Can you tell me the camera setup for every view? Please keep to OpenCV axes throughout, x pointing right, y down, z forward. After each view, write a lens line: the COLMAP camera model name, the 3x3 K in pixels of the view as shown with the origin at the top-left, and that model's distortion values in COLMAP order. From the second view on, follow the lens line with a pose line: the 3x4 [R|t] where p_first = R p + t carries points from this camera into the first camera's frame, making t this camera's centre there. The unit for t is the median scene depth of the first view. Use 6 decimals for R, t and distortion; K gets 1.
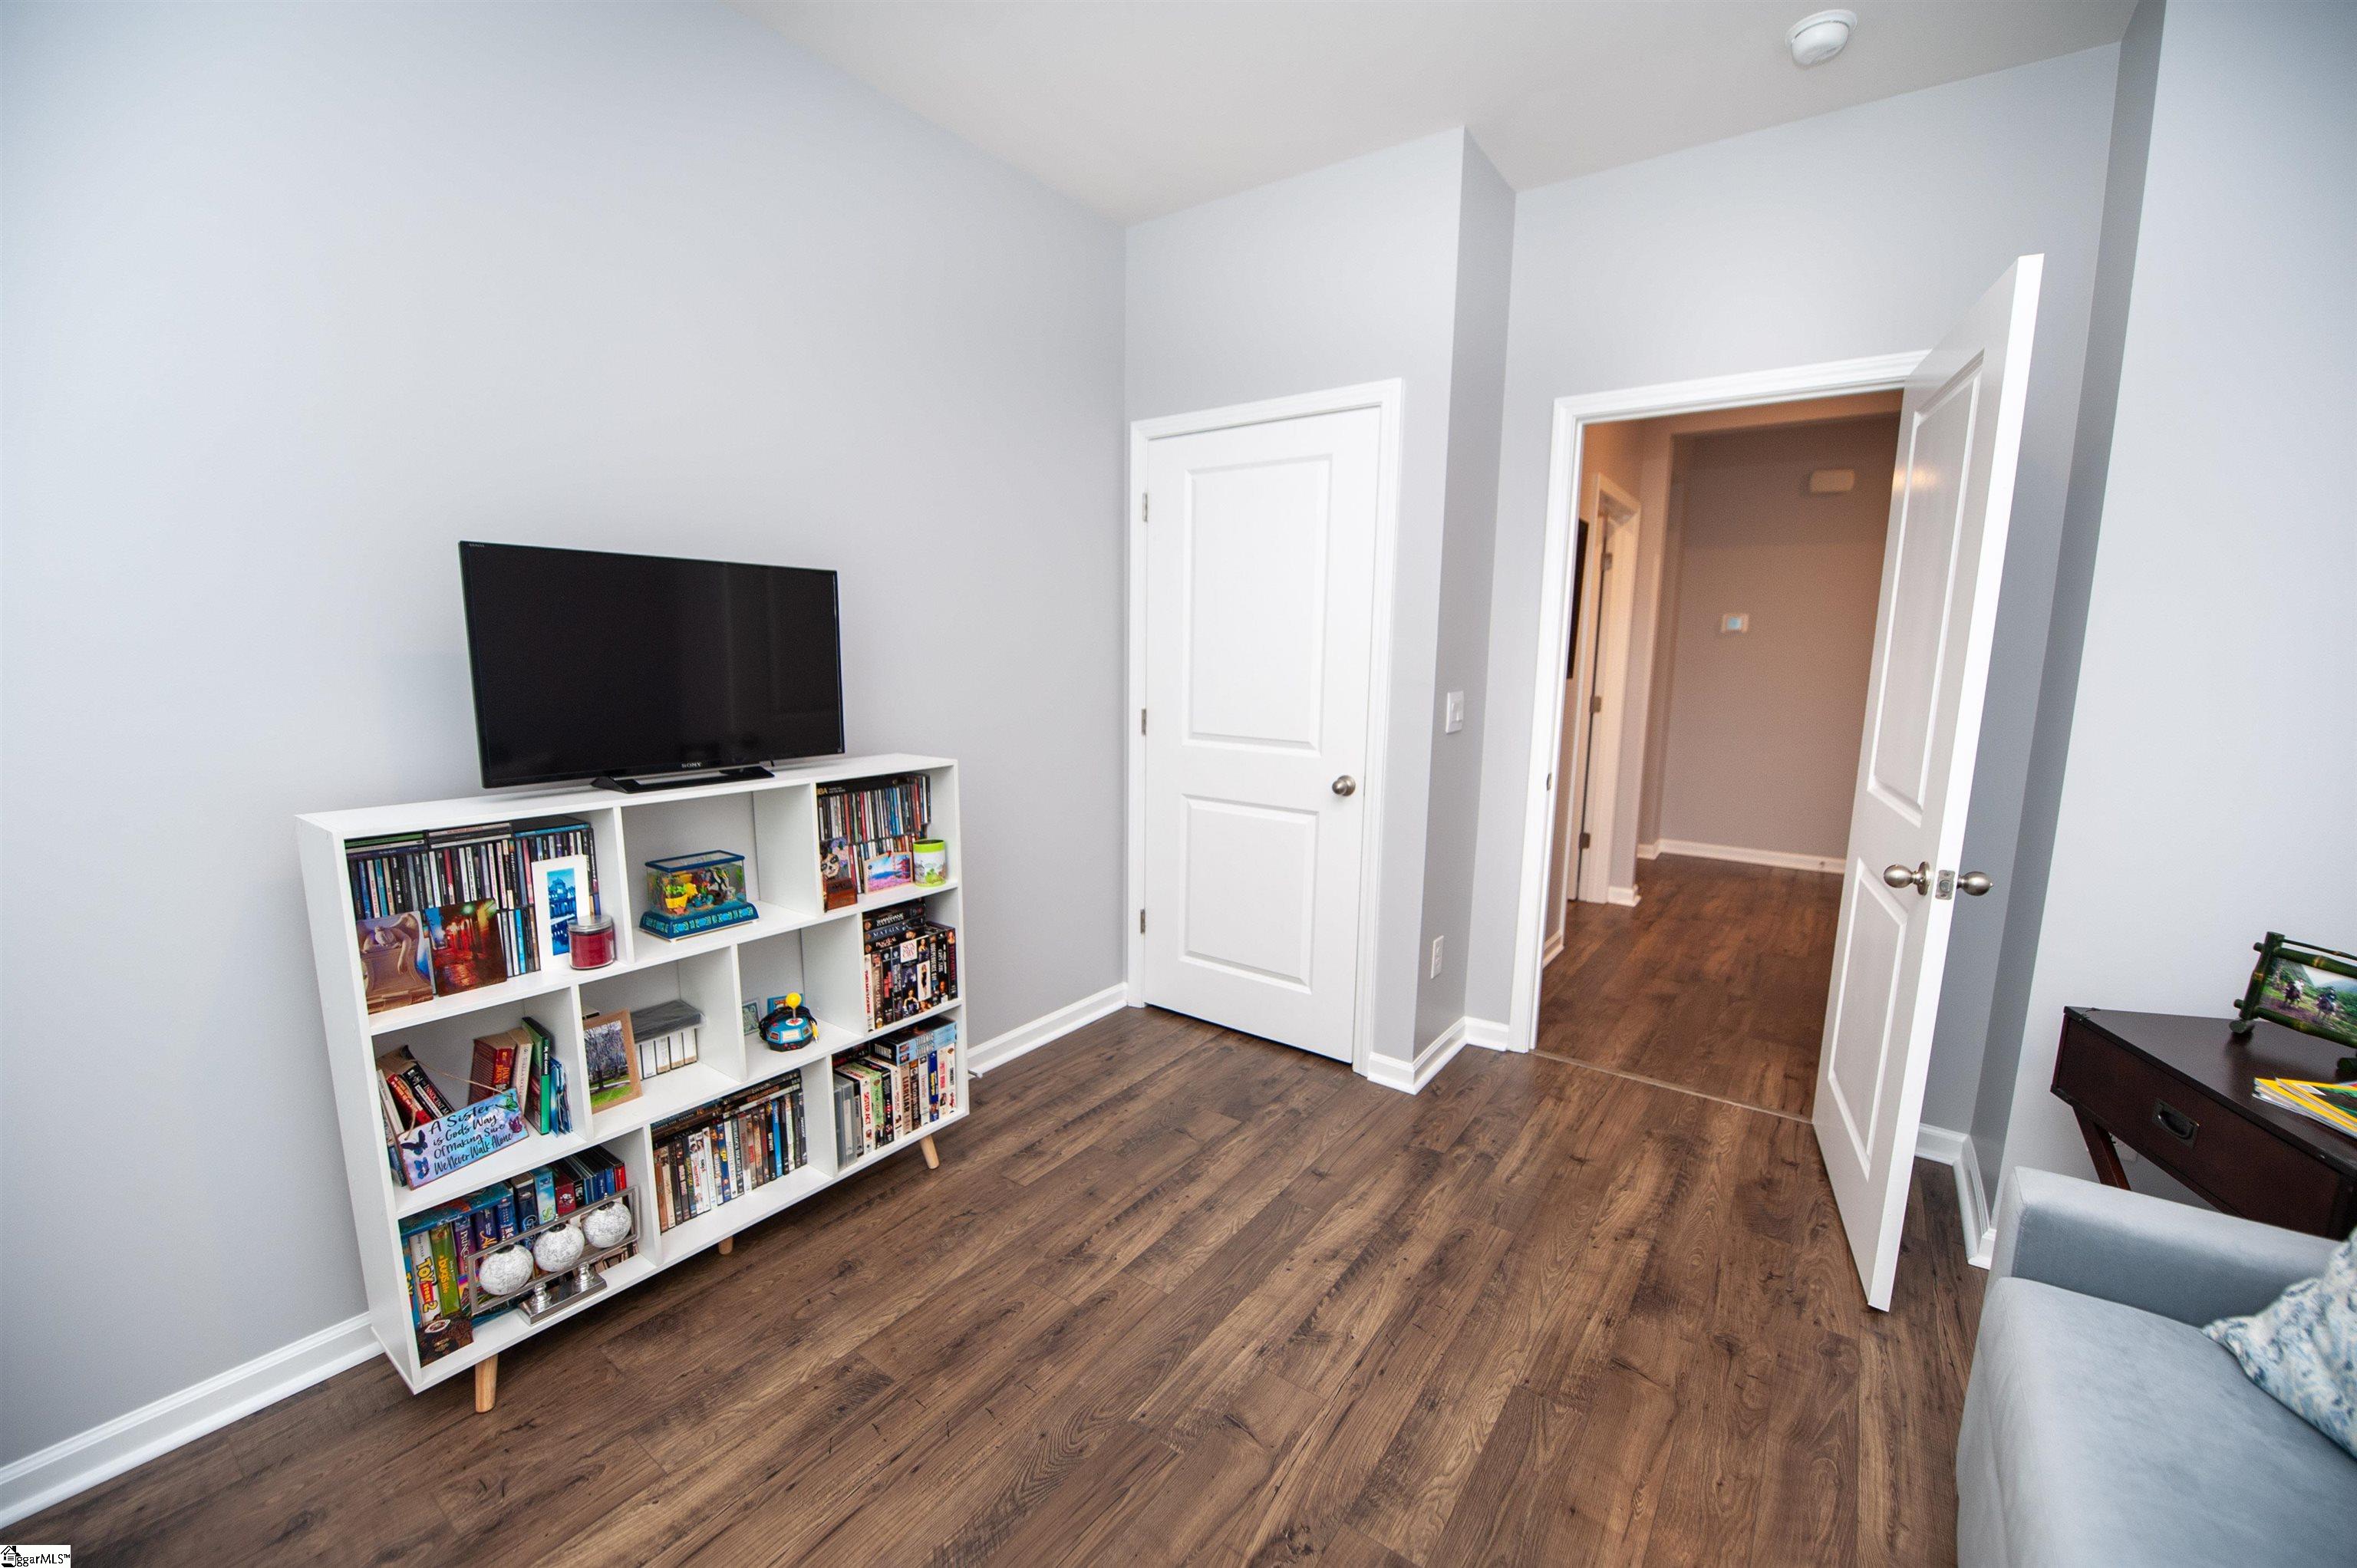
lens RADIAL K [[937.8, 0, 1190.5], [0, 937.8, 791.8], [0, 0, 1]] dist [-0.010401, -0.004383]
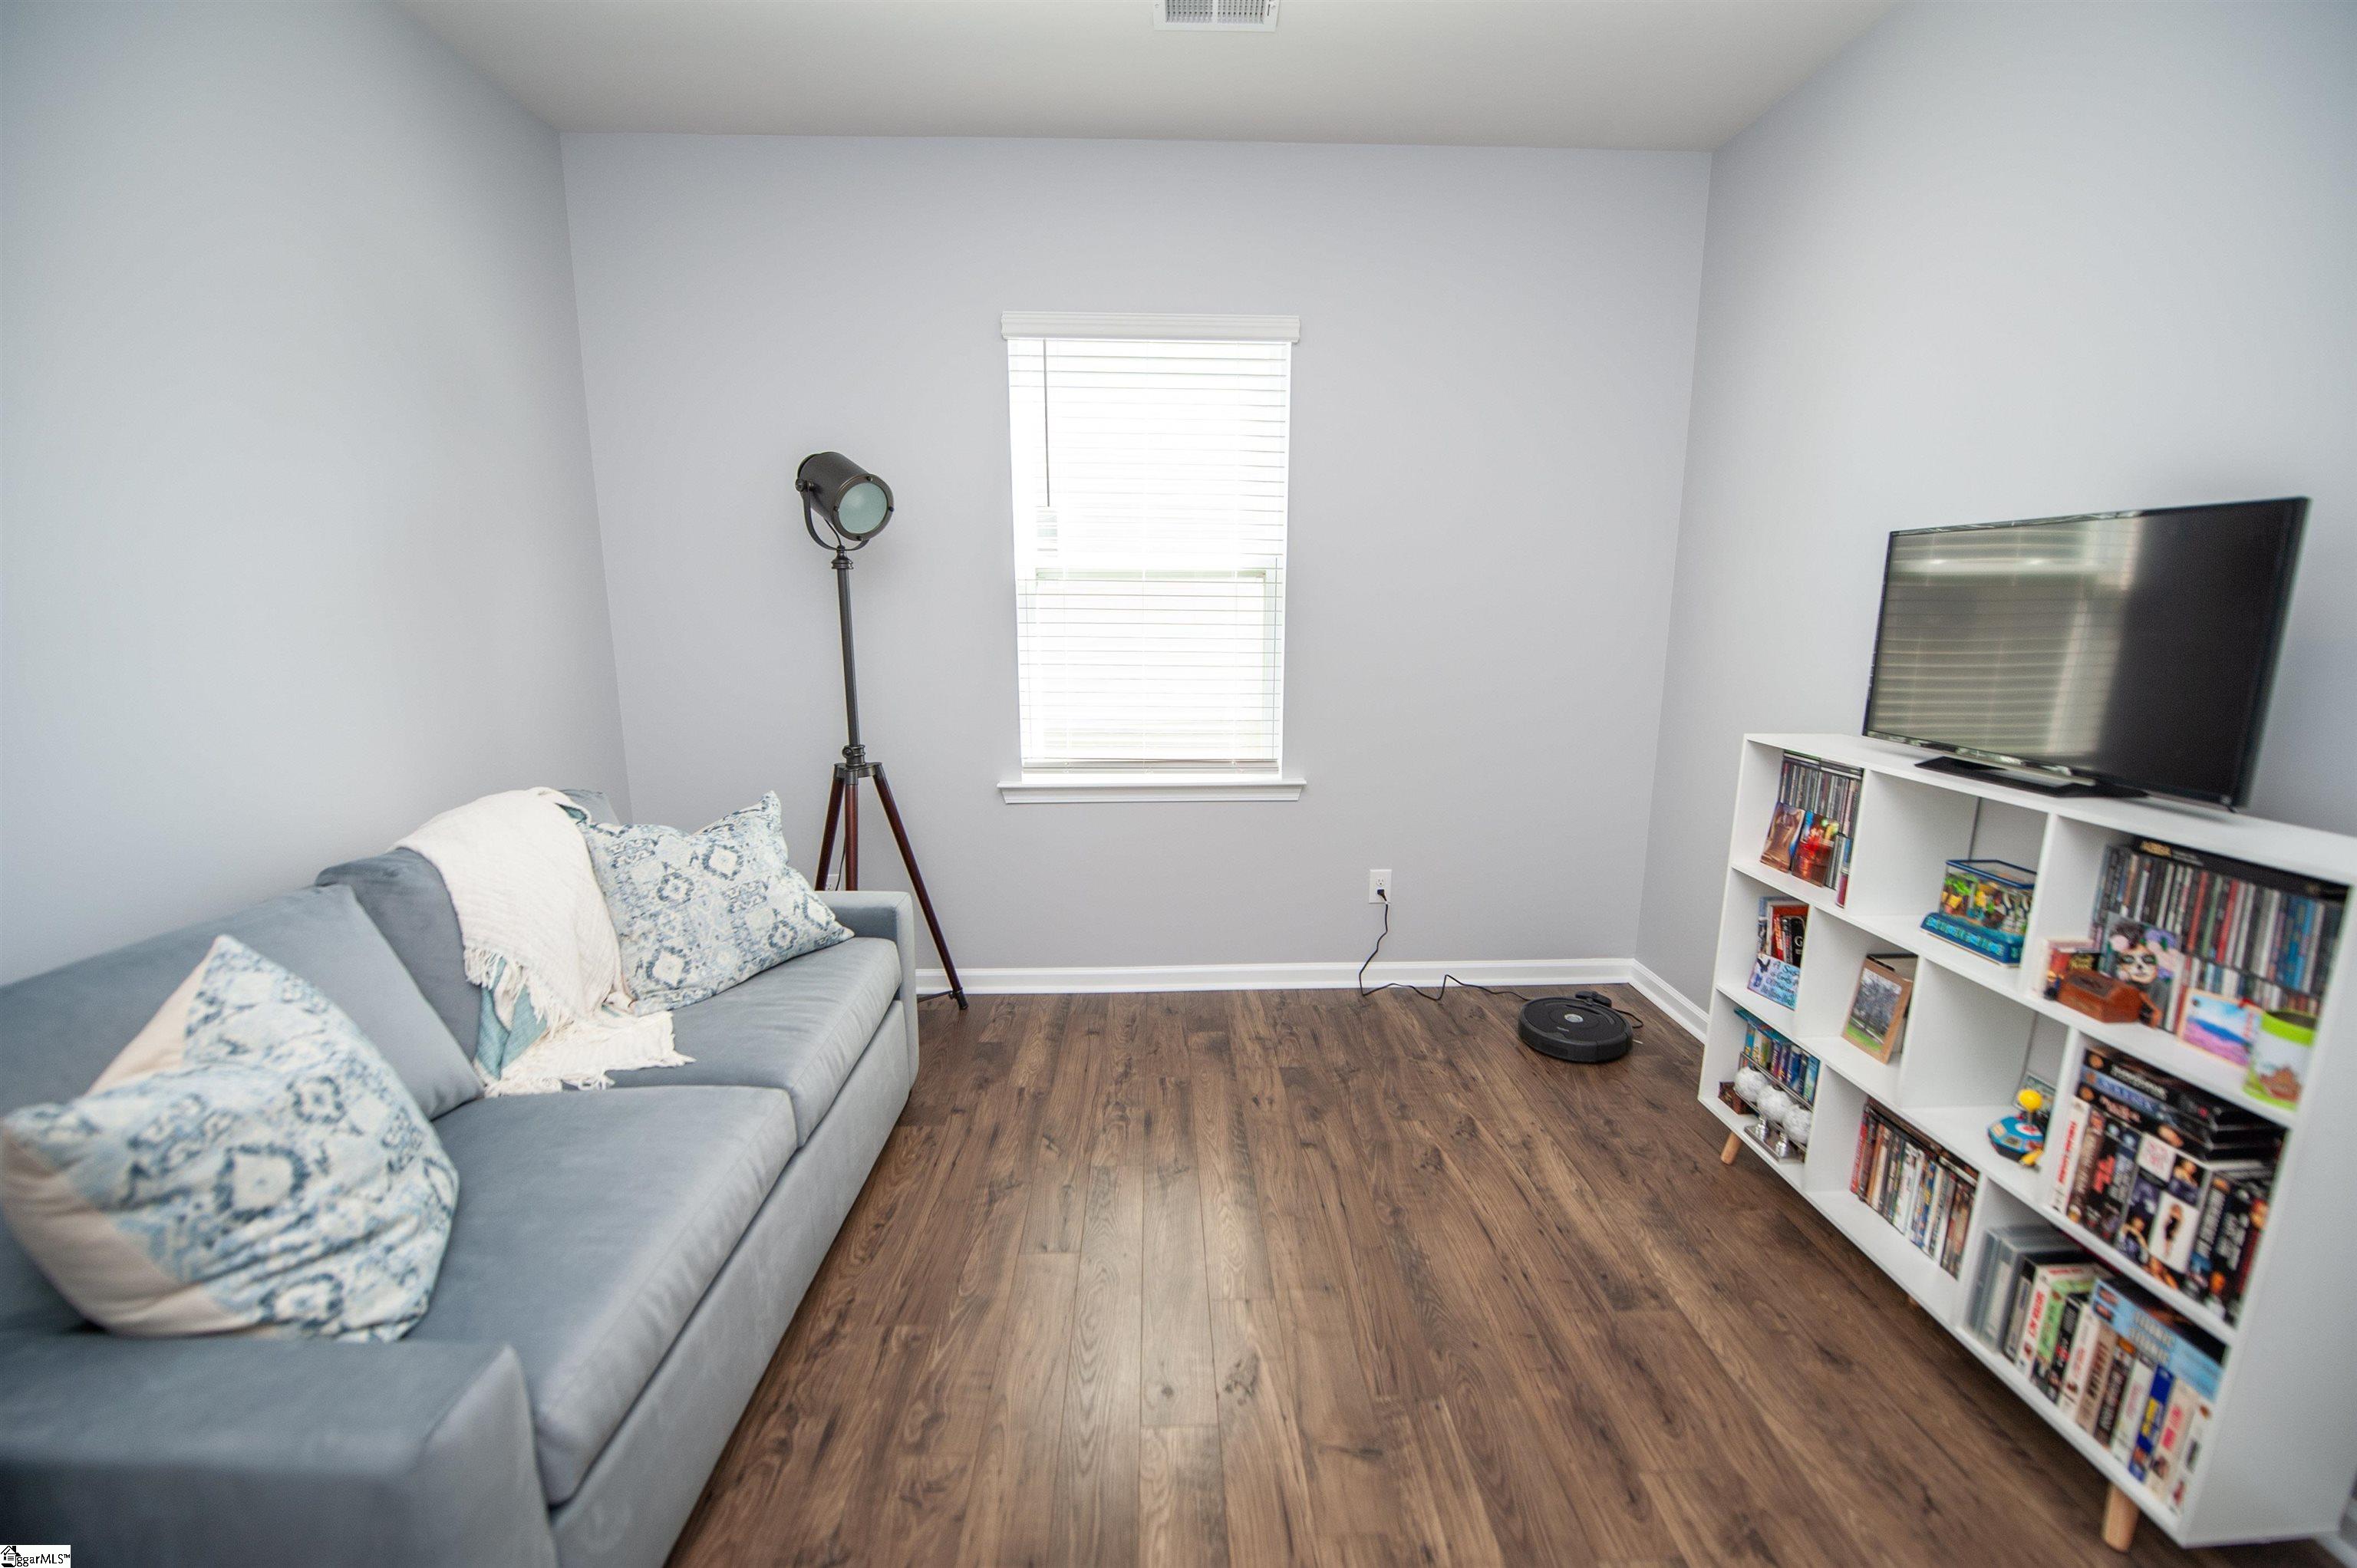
lens RADIAL K [[949.0, 0, 1189.0], [0, 949.0, 792.2], [0, 0, 1]] dist [-0.011084, -0.004365]
pose [[-0.793259, 0.107367, -0.599344, 0.504731], [-0.103086, 0.946439, 0.305985, -0.160983], [0.600095, 0.304509, -0.739703, 1.025359]]
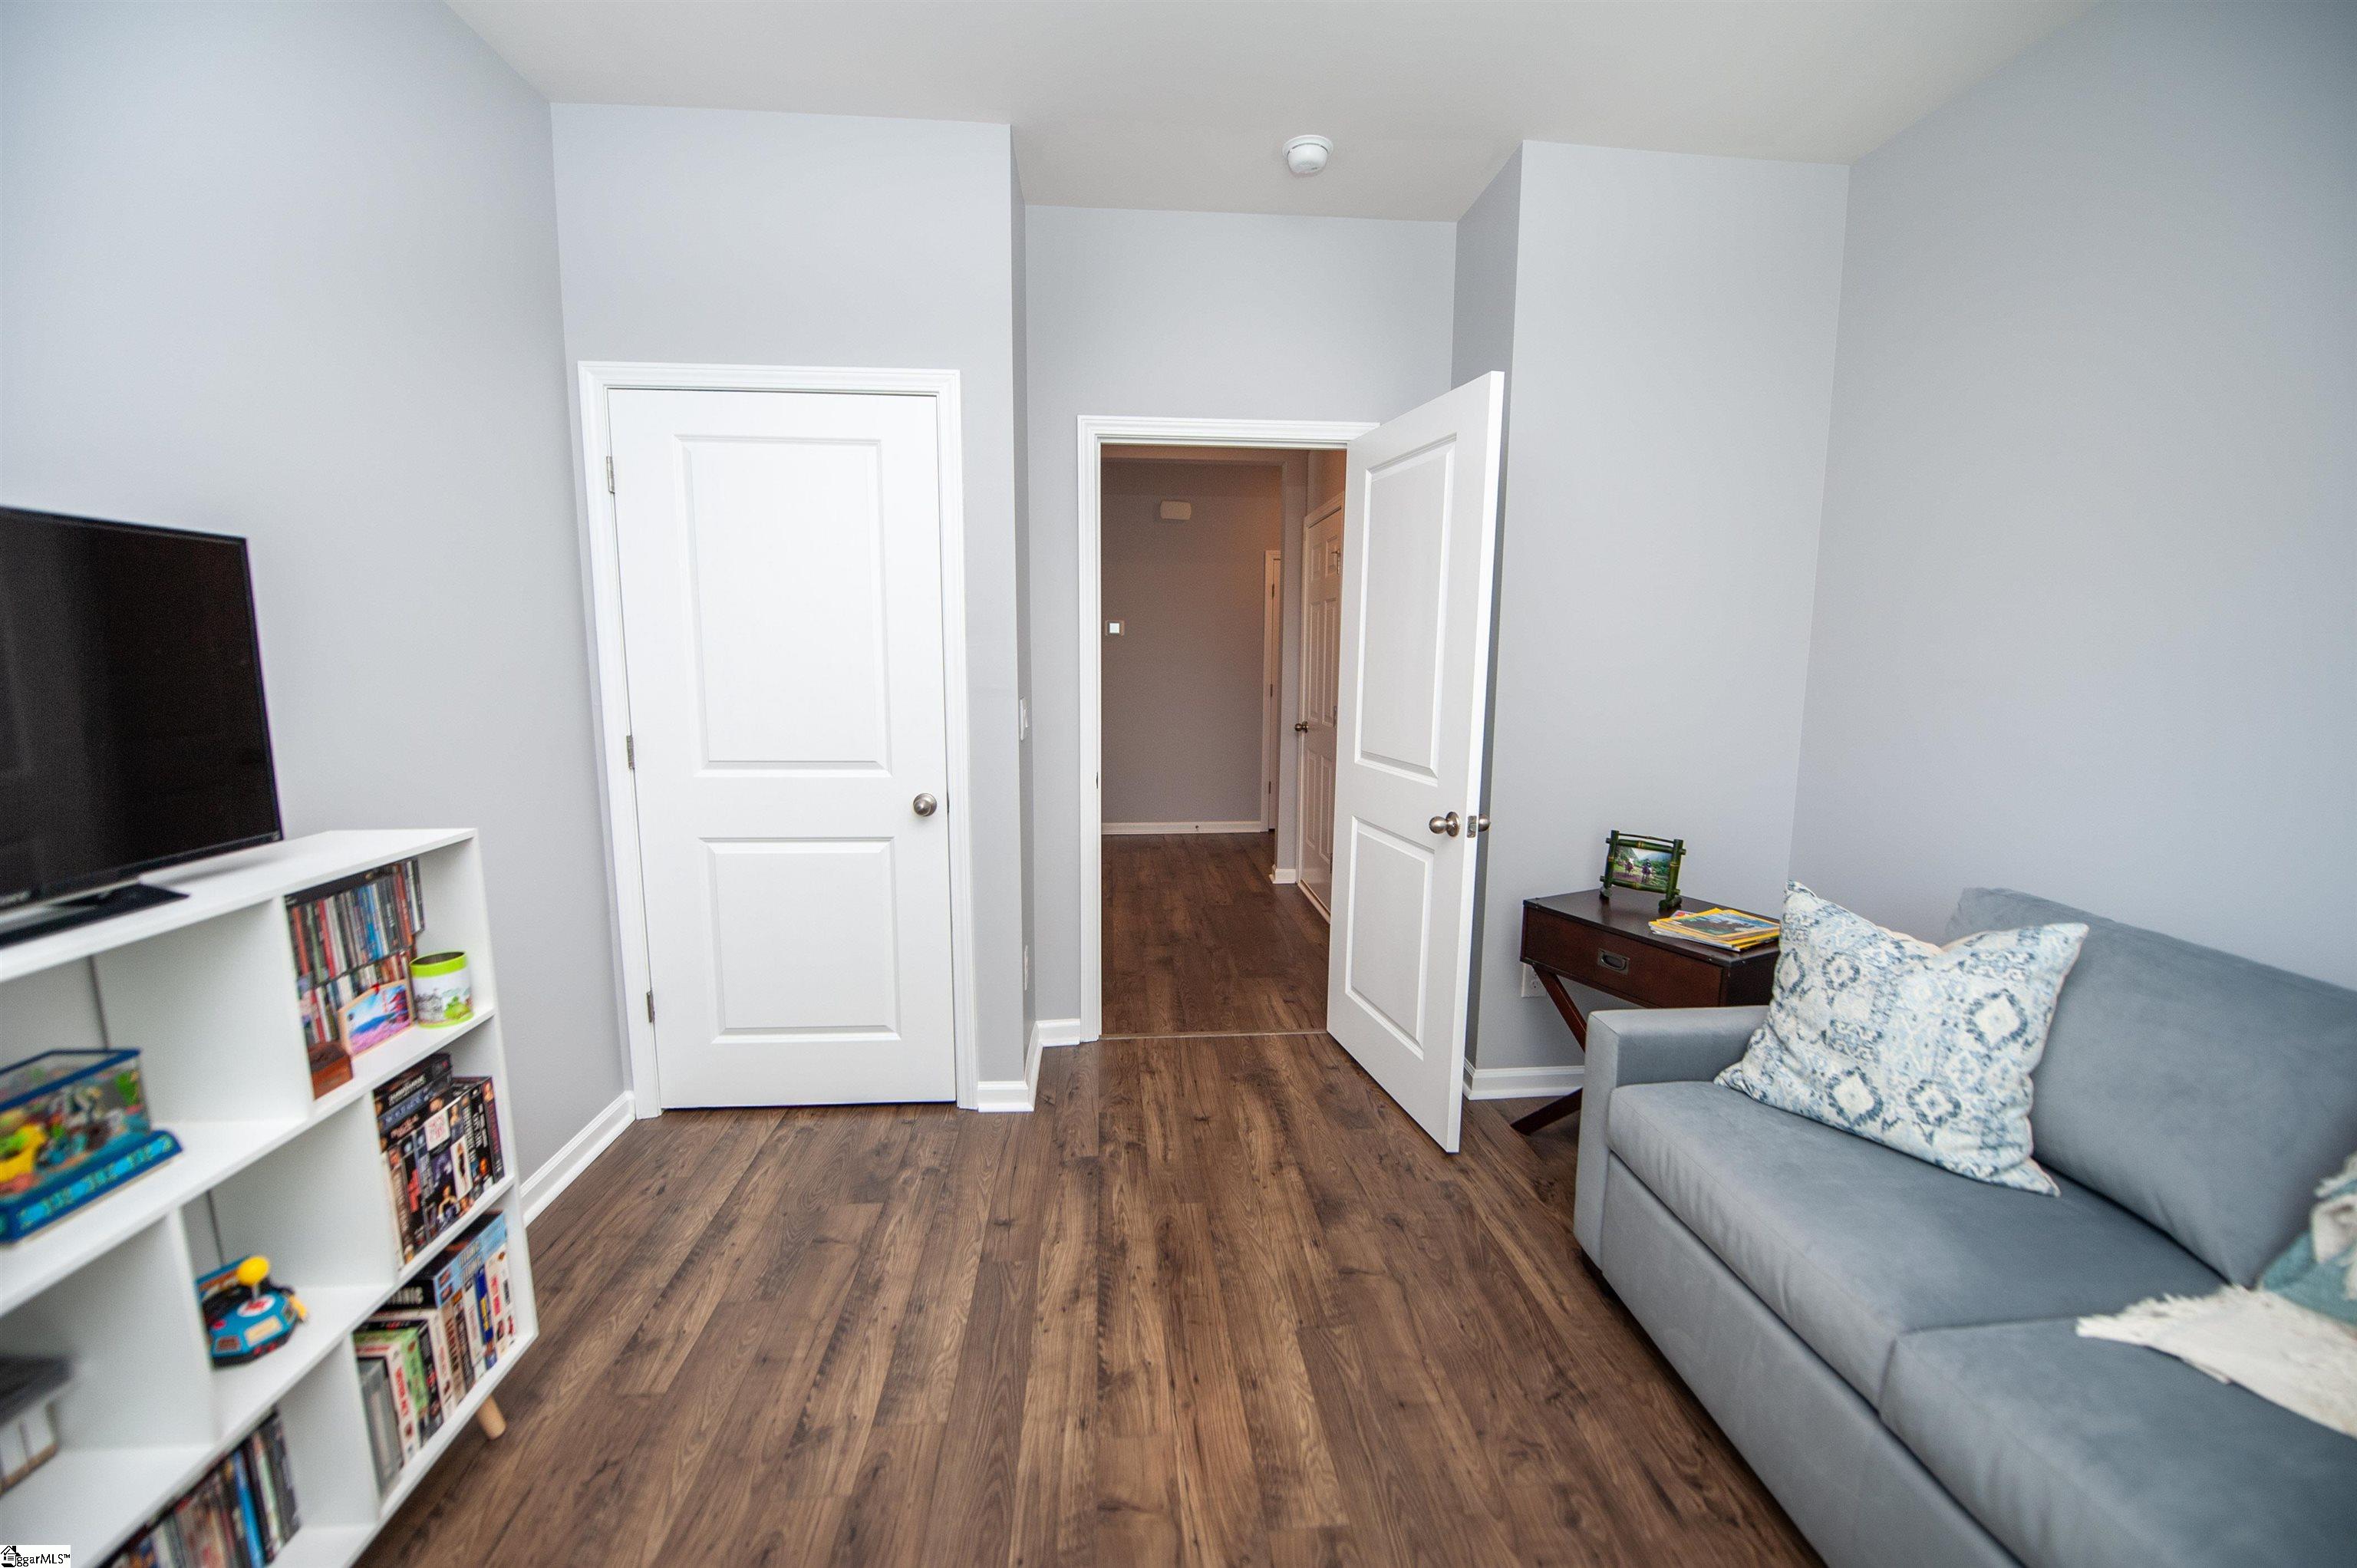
lens RADIAL K [[949.0, 0, 1189.0], [0, 949.0, 792.2], [0, 0, 1]] dist [-0.011084, -0.004365]
pose [[0.759828, -0.101498, 0.642152, -0.307228], [0.103024, 0.994055, 0.035217, -0.032835], [-0.641909, 0.039398, 0.765768, 0.161330]]
